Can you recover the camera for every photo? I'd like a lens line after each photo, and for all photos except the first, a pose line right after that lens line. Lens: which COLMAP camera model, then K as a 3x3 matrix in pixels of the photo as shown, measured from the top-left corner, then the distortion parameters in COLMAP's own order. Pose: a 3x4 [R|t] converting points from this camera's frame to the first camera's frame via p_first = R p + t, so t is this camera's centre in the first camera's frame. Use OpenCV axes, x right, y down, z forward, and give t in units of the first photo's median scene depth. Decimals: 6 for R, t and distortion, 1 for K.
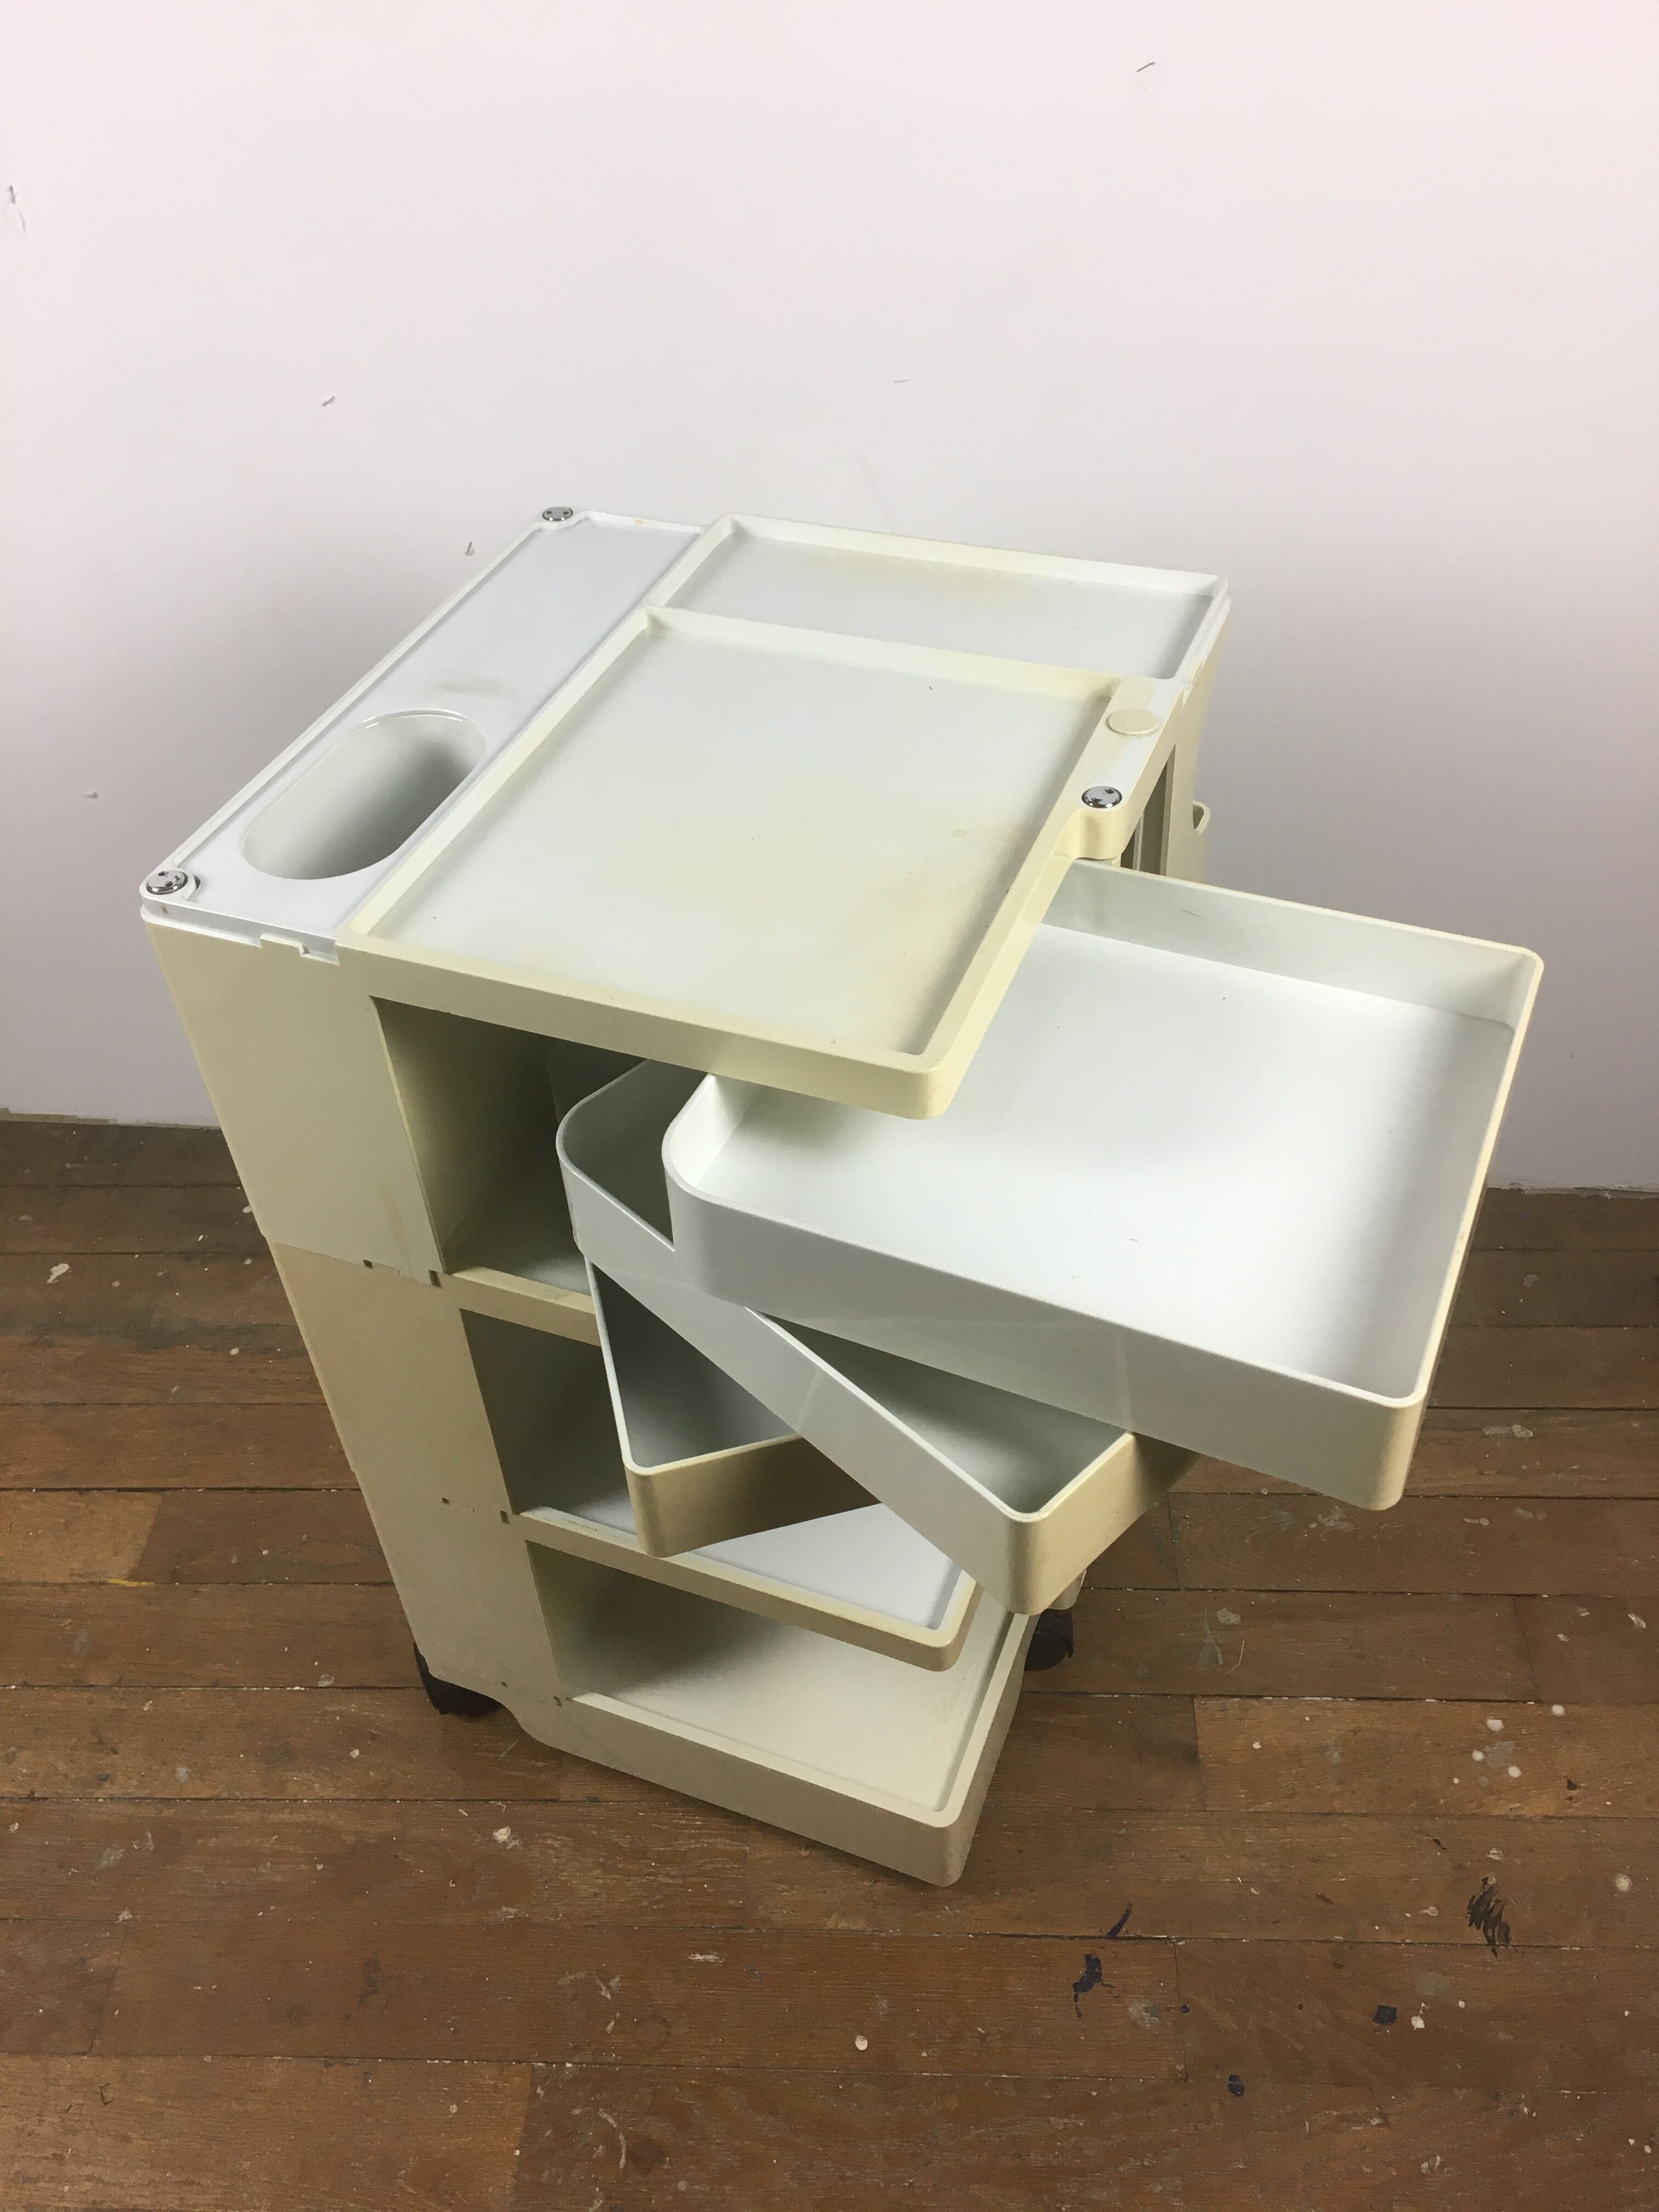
lens RADIAL K [[1885.5, 0, 838.7], [0, 1885.5, 1112.2], [0, 0, 1]] dist [0.046188, -0.059211]
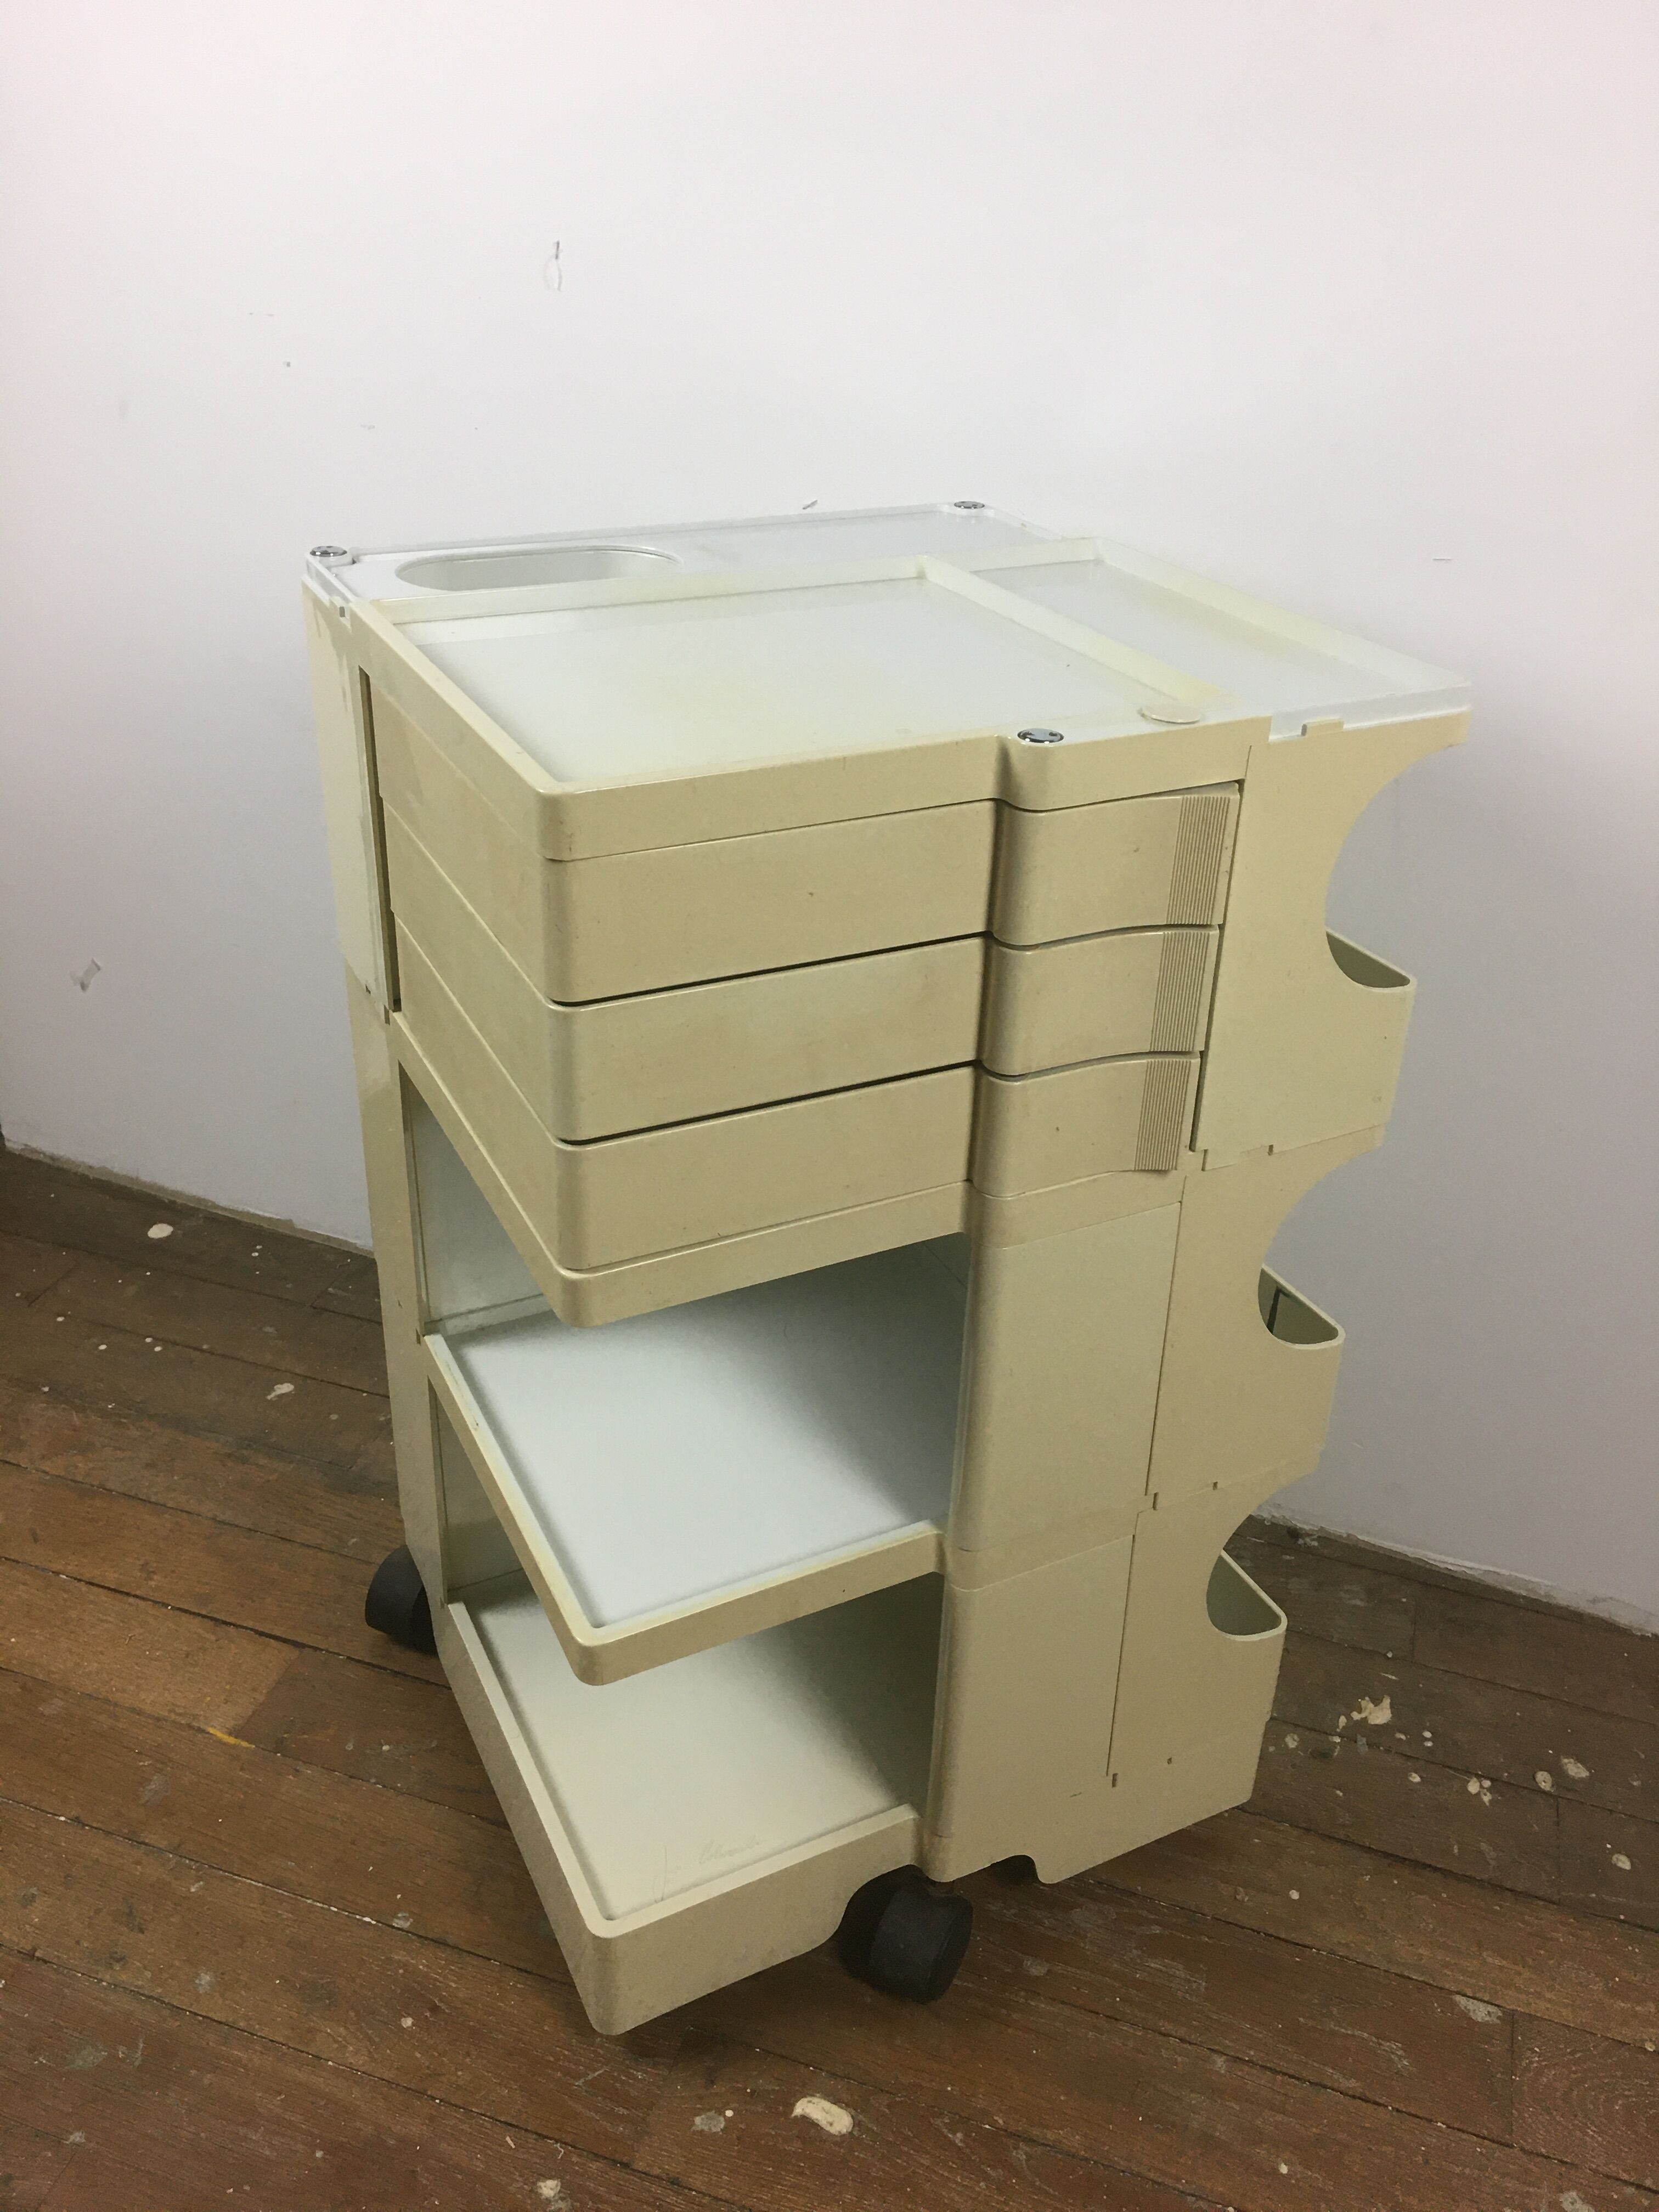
lens RADIAL K [[1885.5, 0, 834.3], [0, 1885.5, 1108.9], [0, 0, 1]] dist [0.046188, -0.059211]
pose [[0.956698, 0.210951, -0.200568, -0.006451], [-0.251529, 0.945912, -0.204900, 0.099649], [0.146496, 0.246477, 0.958013, 0.181571]]
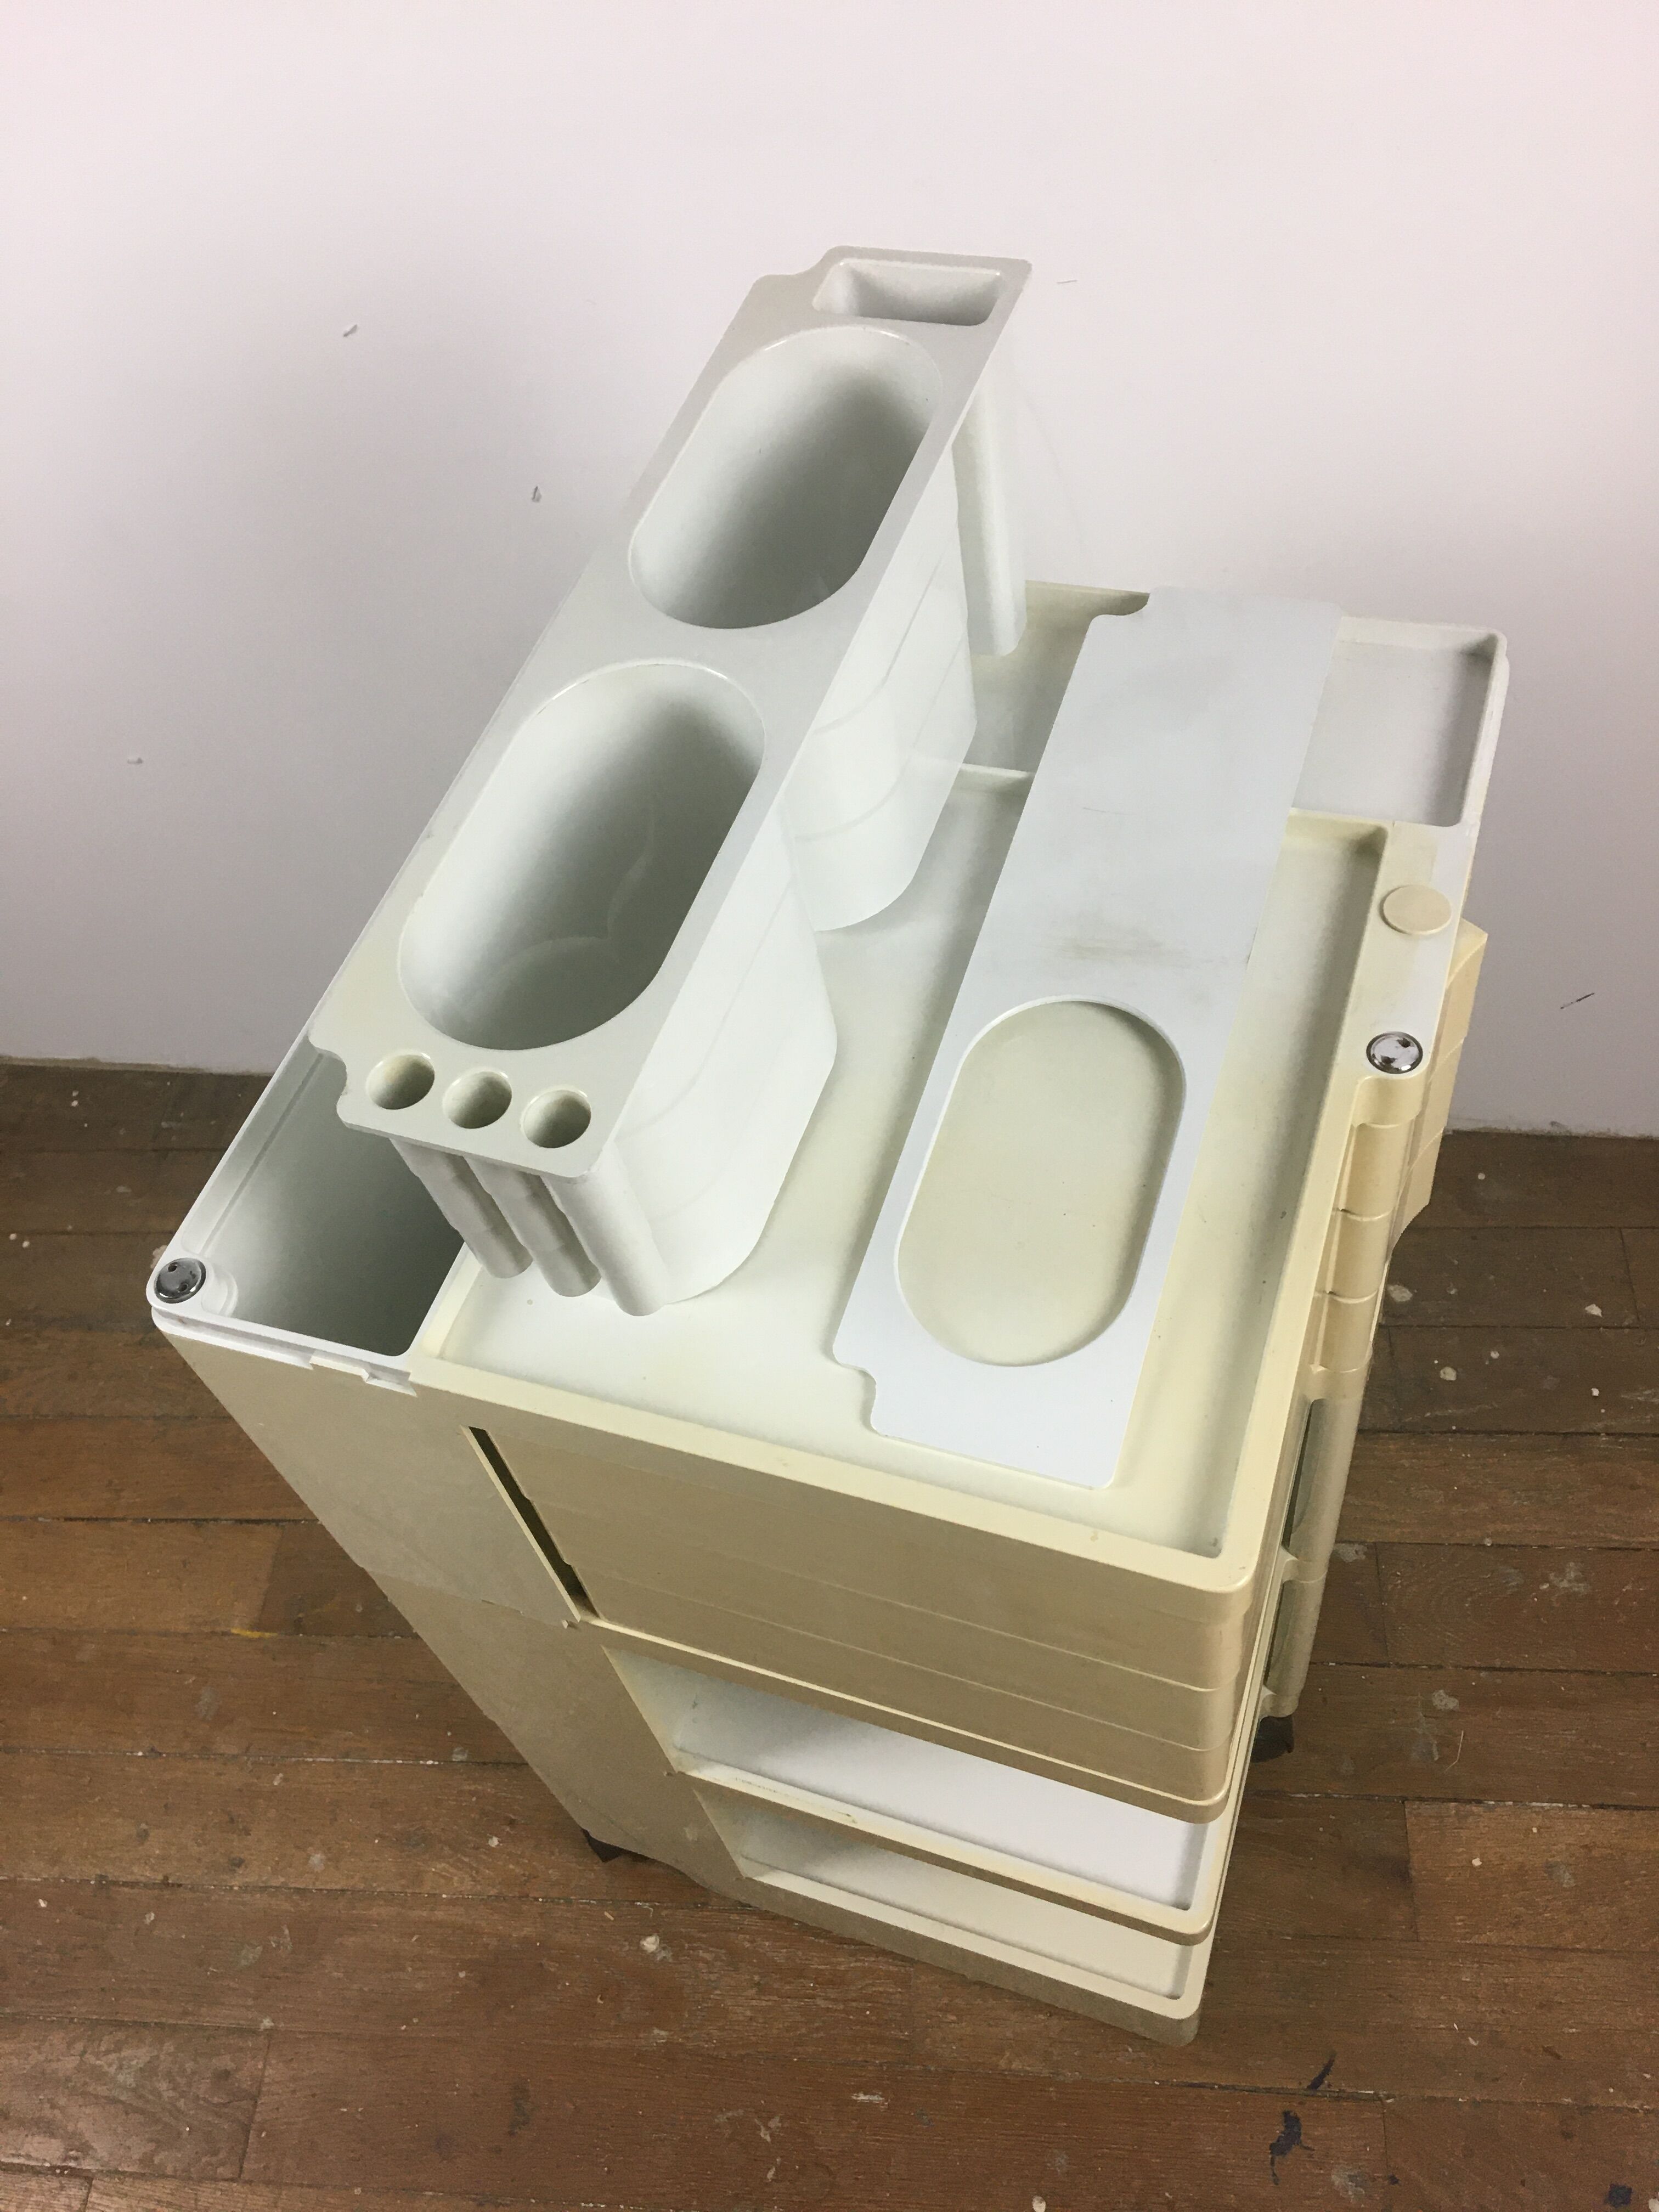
lens RADIAL K [[1885.5, 0, 840.9], [0, 1885.5, 1116.7], [0, 0, 1]] dist [0.046188, -0.059211]
pose [[0.996416, -0.015183, -0.083217, 0.000884], [0.030879, 0.981157, 0.190728, -0.197273], [0.078753, -0.192614, 0.978109, 0.167806]]
